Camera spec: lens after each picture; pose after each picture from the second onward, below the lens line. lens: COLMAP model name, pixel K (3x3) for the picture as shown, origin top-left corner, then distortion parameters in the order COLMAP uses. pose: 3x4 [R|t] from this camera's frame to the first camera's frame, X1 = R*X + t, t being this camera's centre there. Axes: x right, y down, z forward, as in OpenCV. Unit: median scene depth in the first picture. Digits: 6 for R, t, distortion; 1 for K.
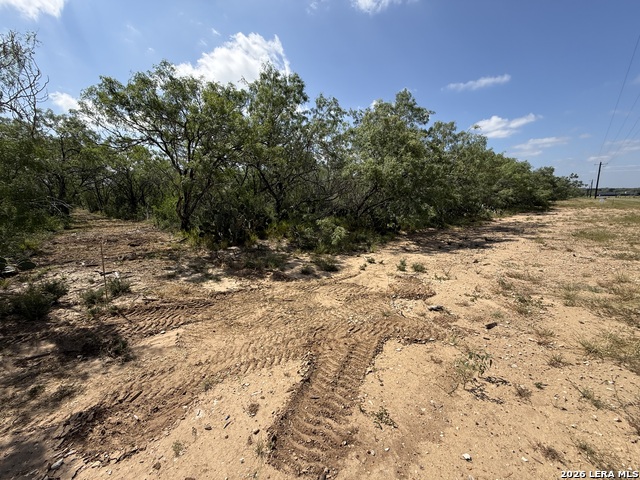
lens RADIAL K [[257.4, 0, 320.0], [0, 257.4, 240.0], [0, 0, 1]] dist [-0.000765, 0.003674]
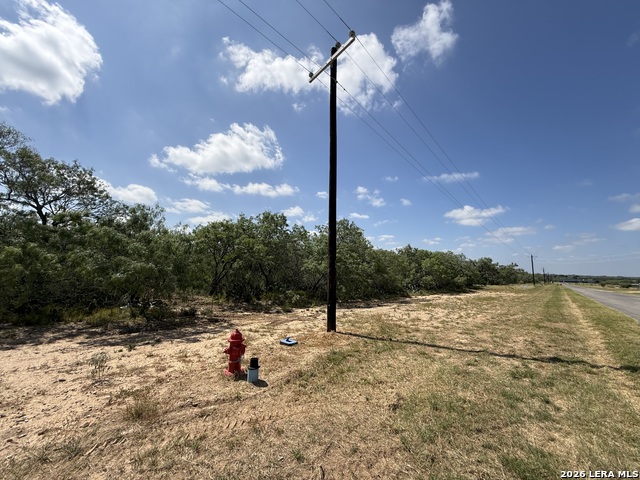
lens RADIAL K [[257.4, 0, 320.0], [0, 257.4, 240.0], [0, 0, 1]] dist [-0.000765, 0.003674]
pose [[0.997899, 0.046187, 0.045439, 0.141465], [-0.031221, 0.957299, -0.287410, 0.112736], [-0.056773, 0.285388, 0.956729, -1.089011]]
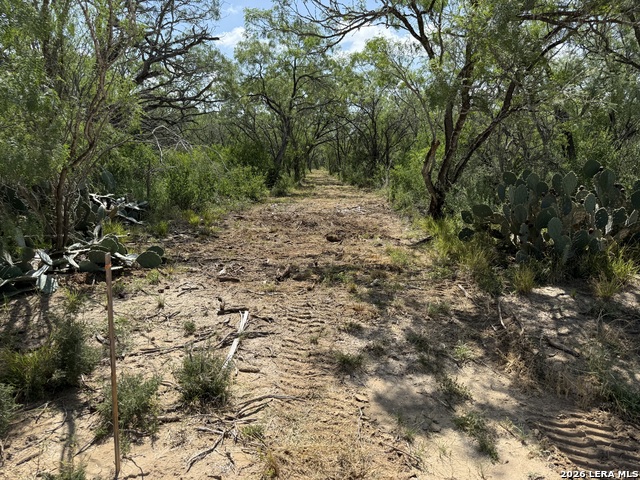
lens RADIAL K [[444.9, 0, 320.0], [0, 444.9, 240.0], [0, 0, 1]] dist [0.055854, -0.095645]
pose [[0.713496, 0.139811, -0.686569, -0.158648], [-0.128035, 0.989407, 0.068423, -0.032936], [0.688862, 0.039086, 0.723838, 0.374290]]
